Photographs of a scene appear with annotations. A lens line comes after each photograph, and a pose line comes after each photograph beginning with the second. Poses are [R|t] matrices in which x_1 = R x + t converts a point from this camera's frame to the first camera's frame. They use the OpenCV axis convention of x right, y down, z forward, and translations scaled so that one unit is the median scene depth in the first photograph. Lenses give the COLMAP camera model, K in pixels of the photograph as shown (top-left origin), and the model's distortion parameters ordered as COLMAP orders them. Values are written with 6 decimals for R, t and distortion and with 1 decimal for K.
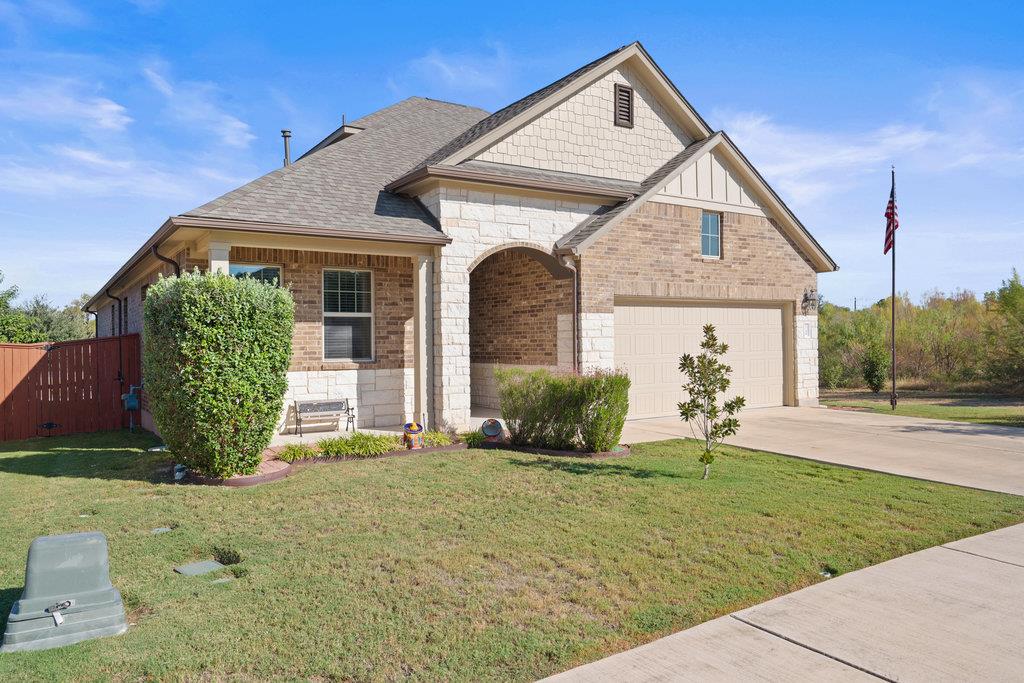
lens RADIAL K [[735.3, 0, 511.9], [0, 735.3, 339.8], [0, 0, 1]] dist [-0.000565, -0.000003]
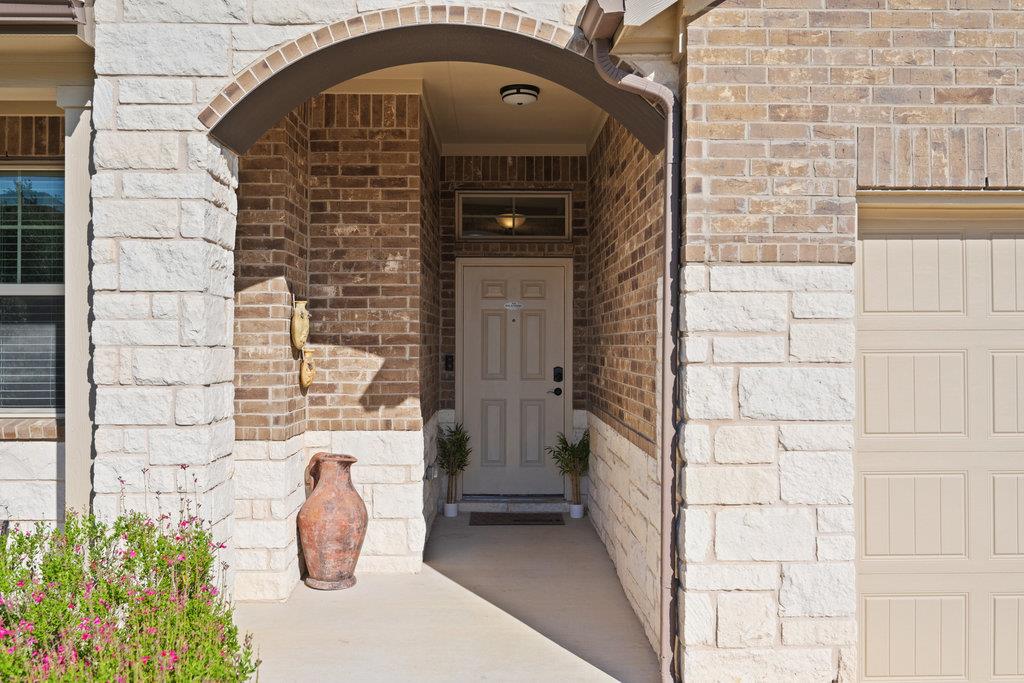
lens RADIAL K [[908.1, 0, 511.8], [0, 908.1, 343.7], [0, 0, 1]] dist [0.006938, -0.000115]
pose [[0.849960, 0.008987, -0.526770, 0.208368], [-0.005696, 0.999953, 0.007869, -0.012200], [0.526816, -0.003688, 0.849971, 0.712116]]
